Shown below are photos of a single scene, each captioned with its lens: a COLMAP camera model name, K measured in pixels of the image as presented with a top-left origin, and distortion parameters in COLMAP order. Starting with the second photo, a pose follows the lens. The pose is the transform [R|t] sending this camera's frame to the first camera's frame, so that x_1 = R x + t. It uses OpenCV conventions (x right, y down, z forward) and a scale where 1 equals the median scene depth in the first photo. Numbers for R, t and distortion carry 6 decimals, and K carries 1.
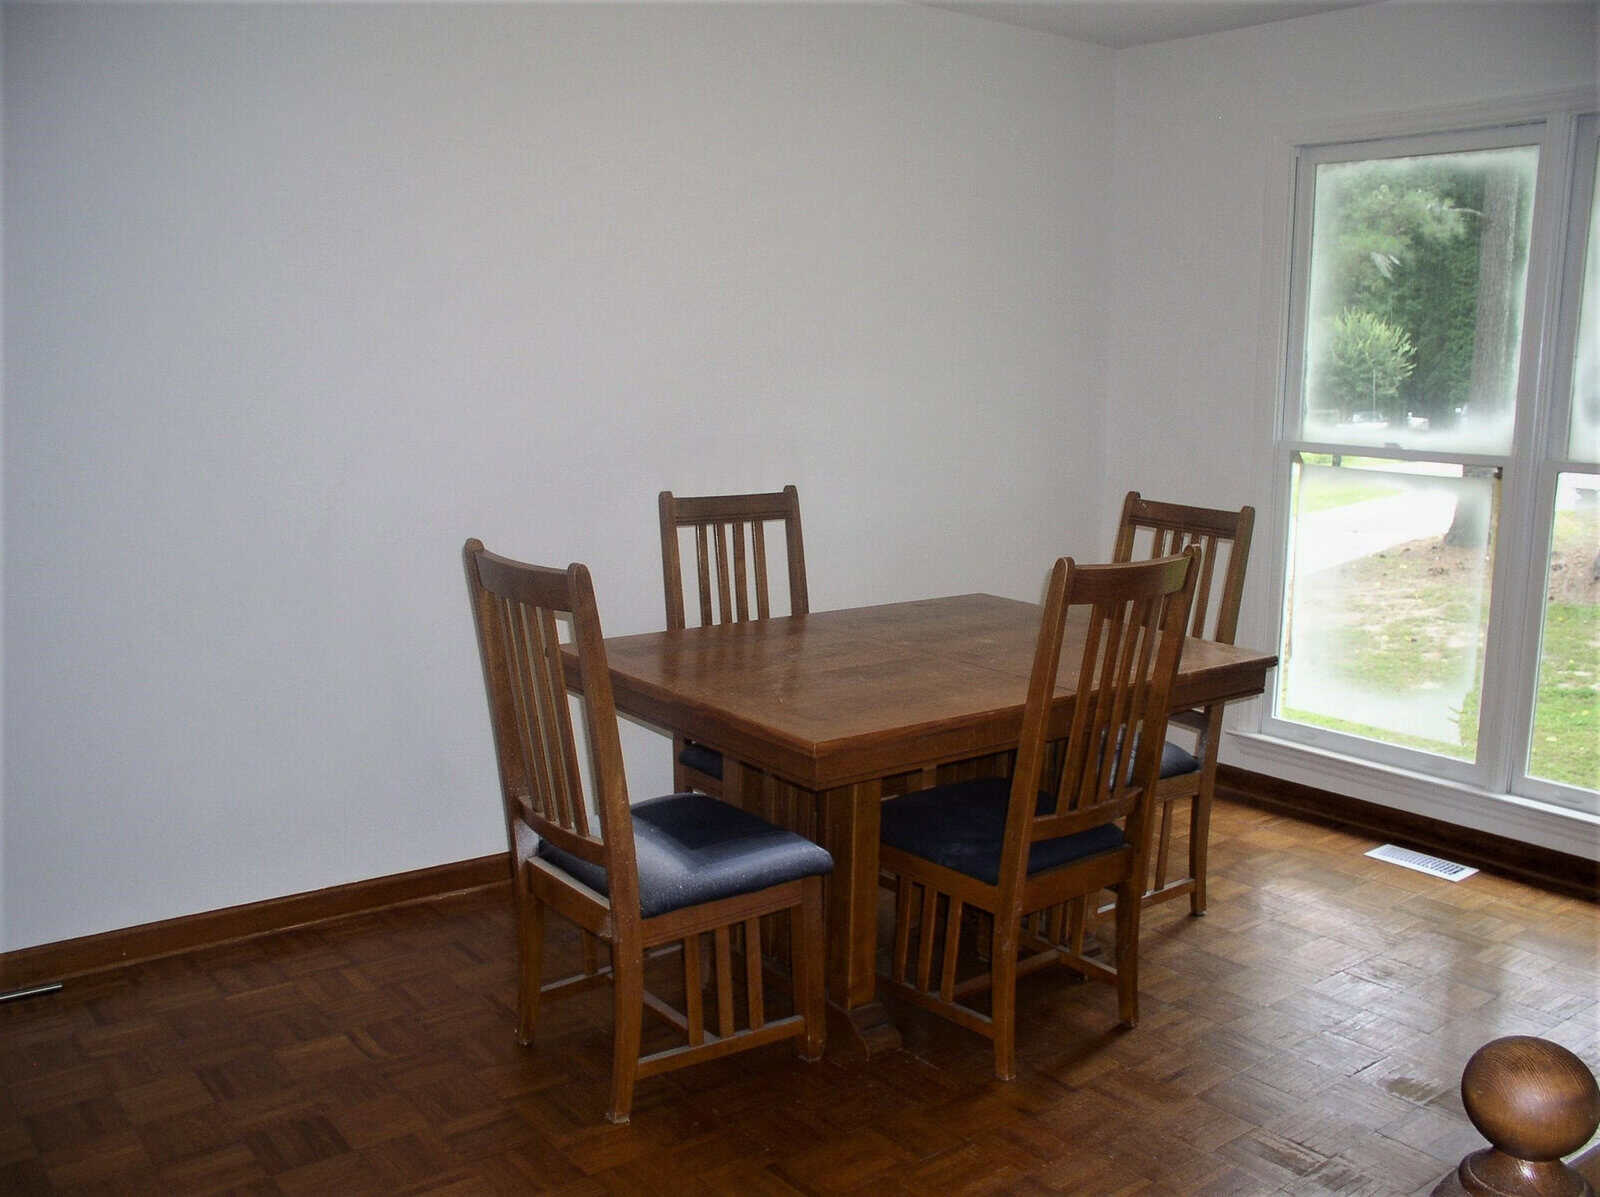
lens RADIAL K [[1503.4, 0, 796.6], [0, 1503.4, 599.0], [0, 0, 1]] dist [-0.085111, 0.000000]
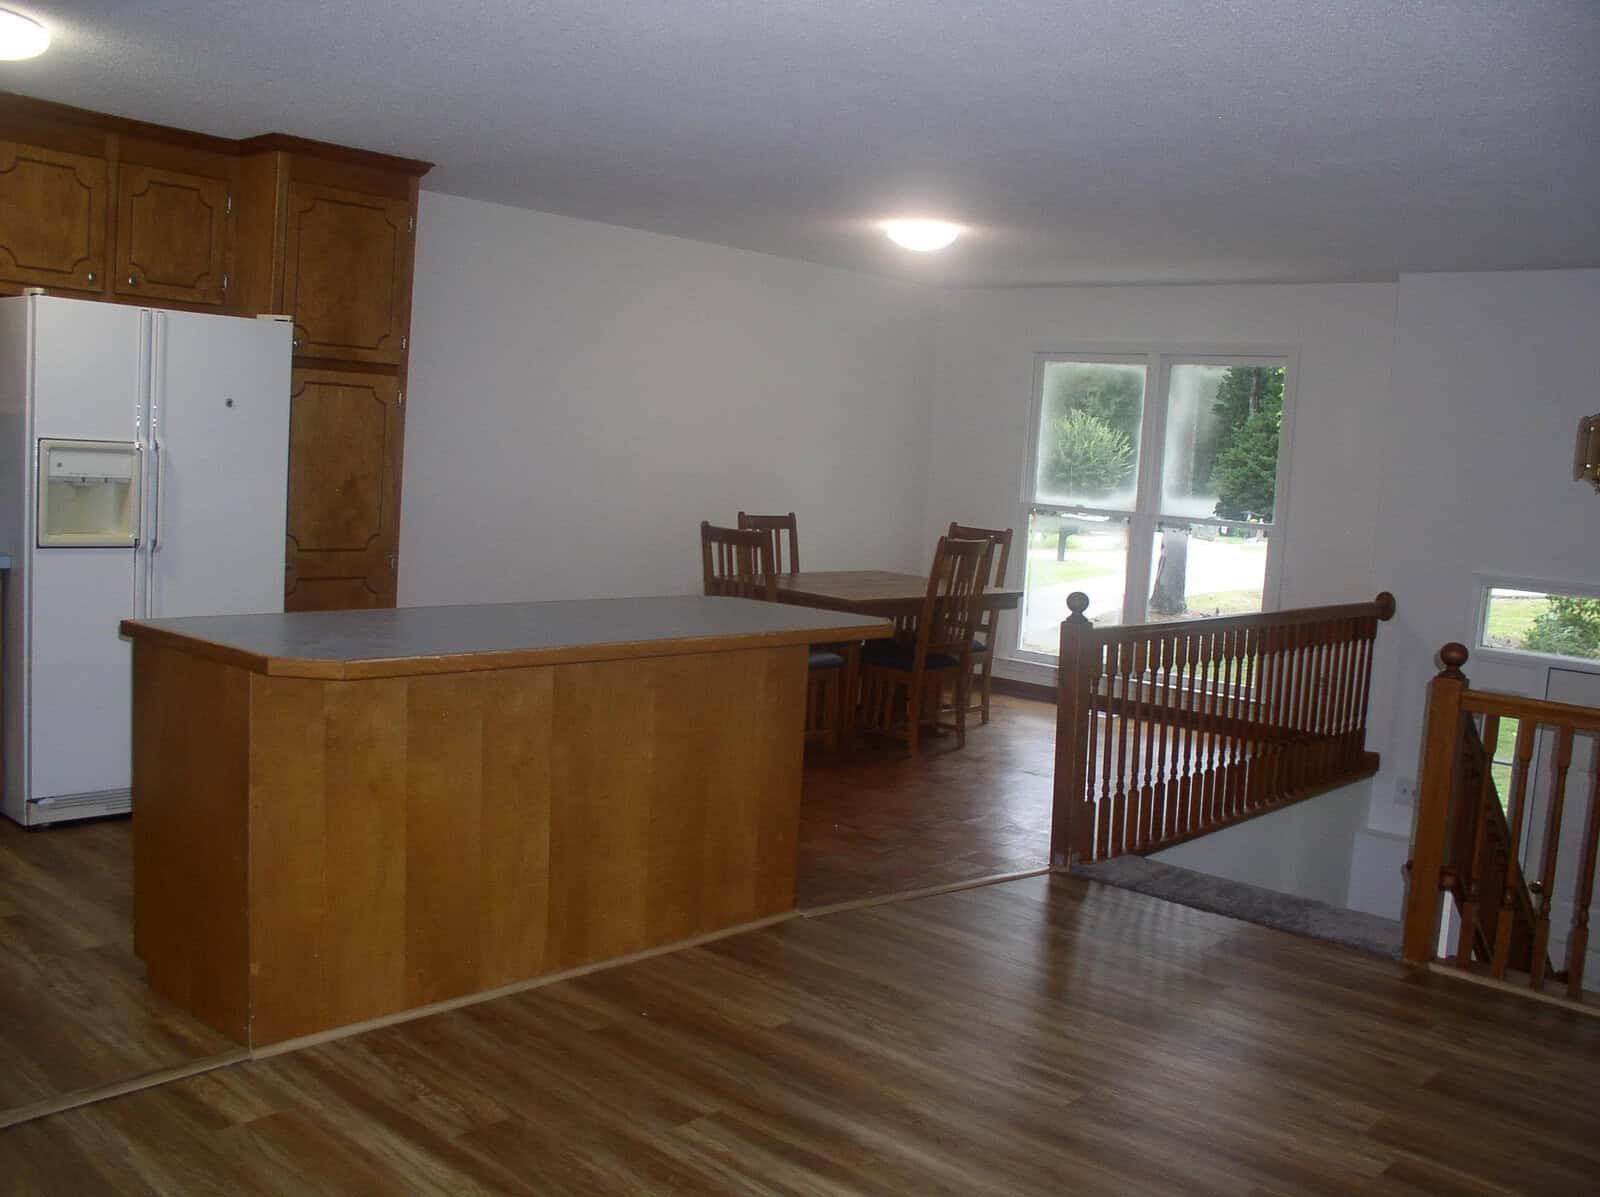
lens RADIAL K [[1503.4, 0, 806.4], [0, 1503.4, 603.5], [0, 0, 1]] dist [-0.085111, 0.000000]
pose [[0.983942, 0.026417, 0.176524, -0.340668], [-0.017455, 0.998488, -0.052135, 0.153189], [-0.177634, 0.048216, 0.982915, -0.997265]]
